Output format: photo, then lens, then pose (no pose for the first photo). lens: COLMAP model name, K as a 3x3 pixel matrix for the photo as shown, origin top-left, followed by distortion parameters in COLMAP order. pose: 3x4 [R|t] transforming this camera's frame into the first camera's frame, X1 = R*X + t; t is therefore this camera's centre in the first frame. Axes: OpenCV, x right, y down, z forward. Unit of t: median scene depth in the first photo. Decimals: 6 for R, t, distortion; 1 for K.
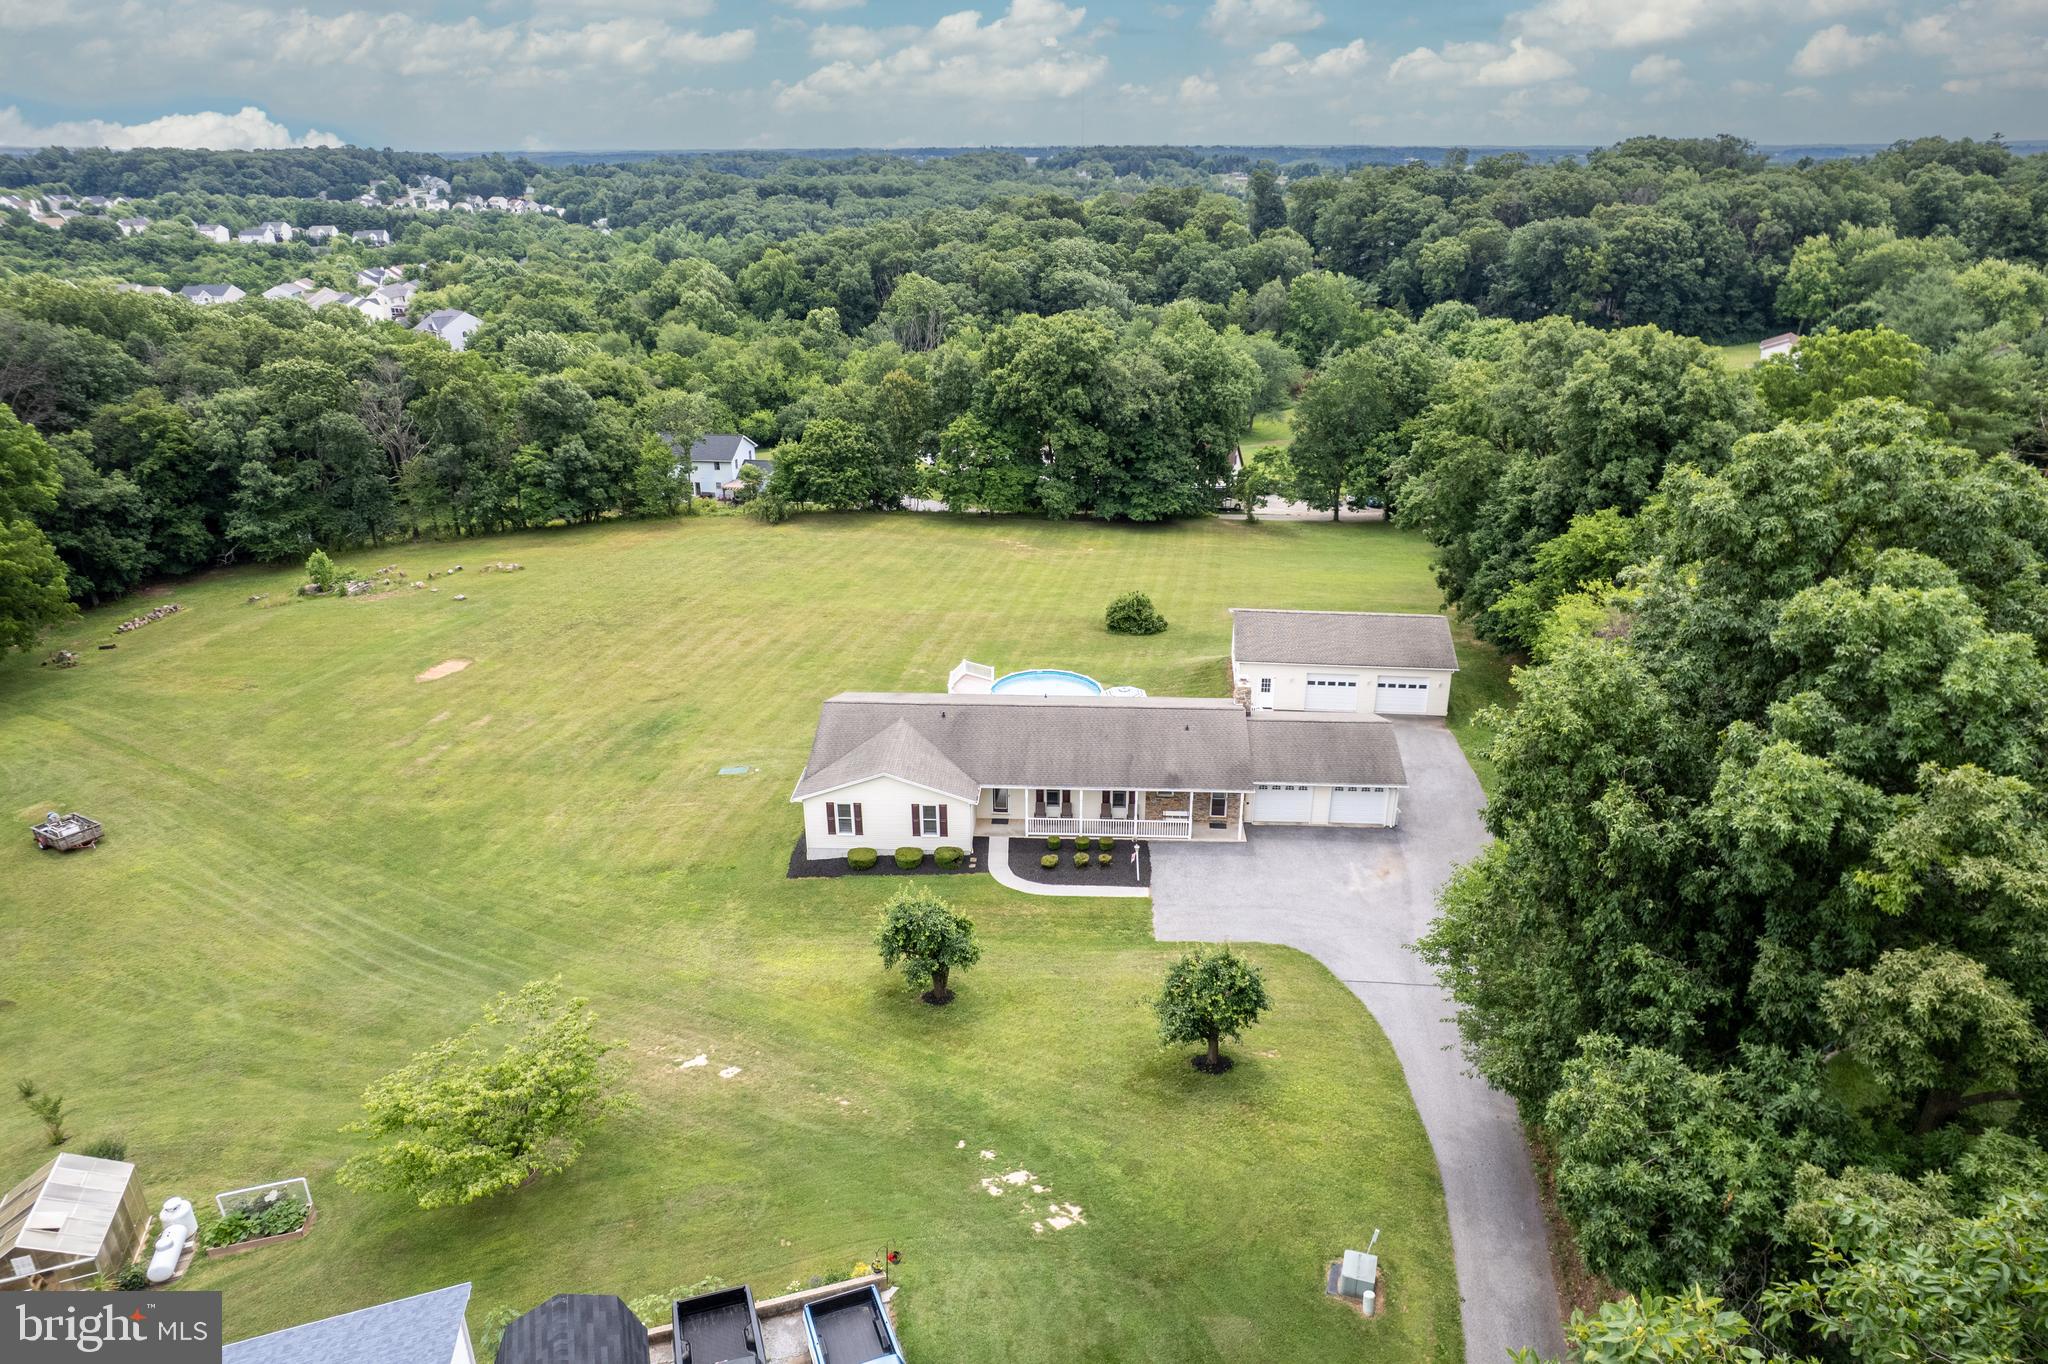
lens RADIAL K [[1302.2, 0, 1024.0], [0, 1302.2, 682.0], [0, 0, 1]] dist [-0.047947, 0.056047]
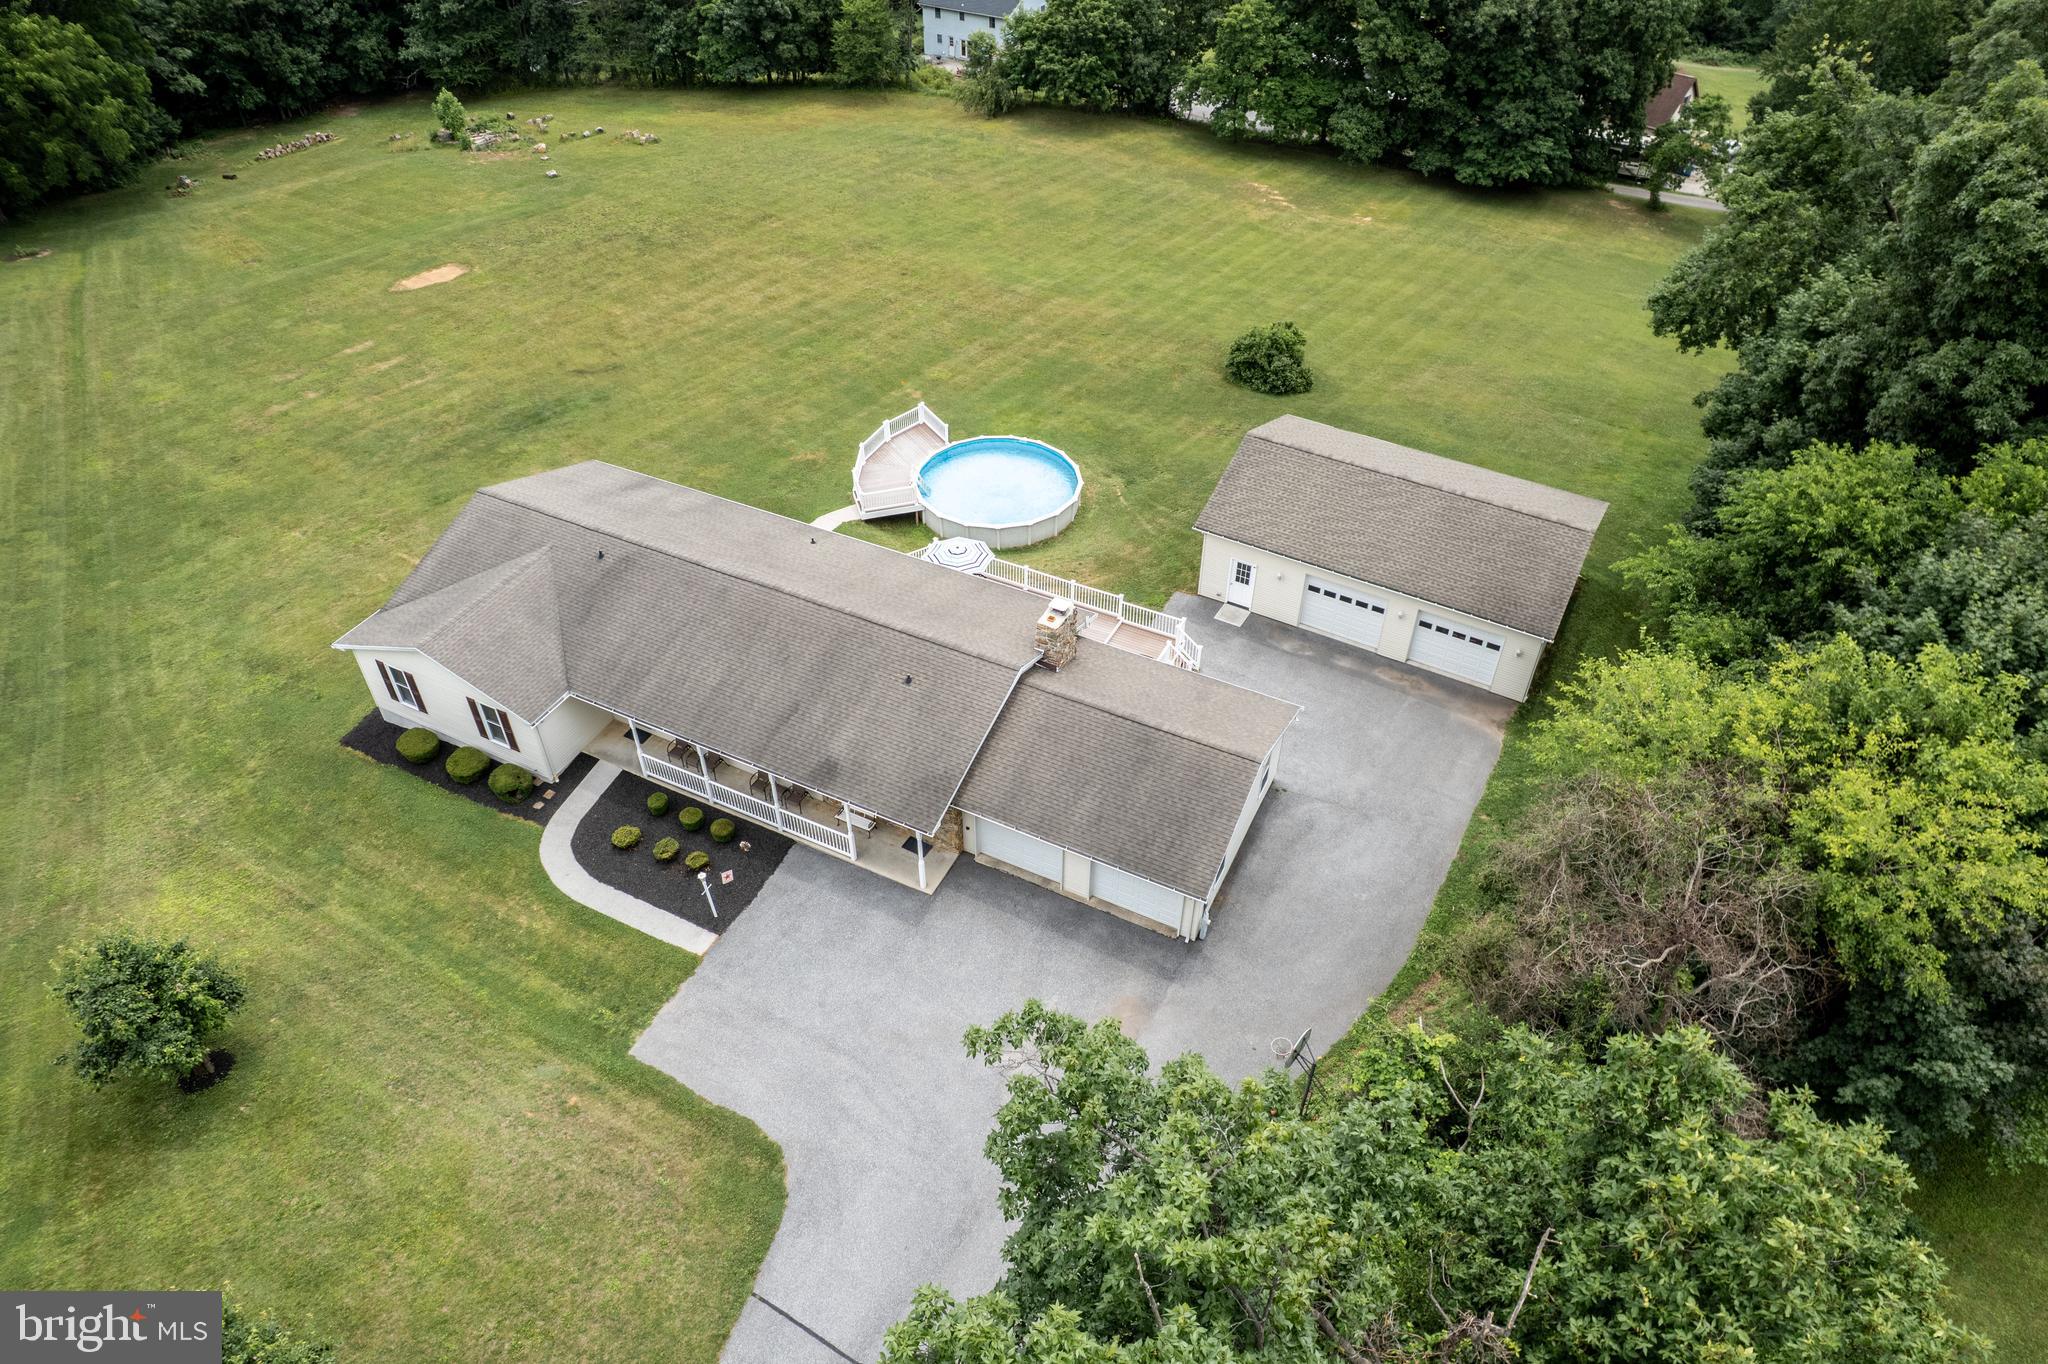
lens RADIAL K [[1305.7, 0, 1027.5], [0, 1305.7, 690.2], [0, 0, 1]] dist [-0.077957, 0.071212]
pose [[0.916383, 0.271409, -0.294244, 0.154753], [-0.160710, 0.922656, 0.350540, -0.078356], [0.366626, -0.273941, 0.889124, 0.213385]]
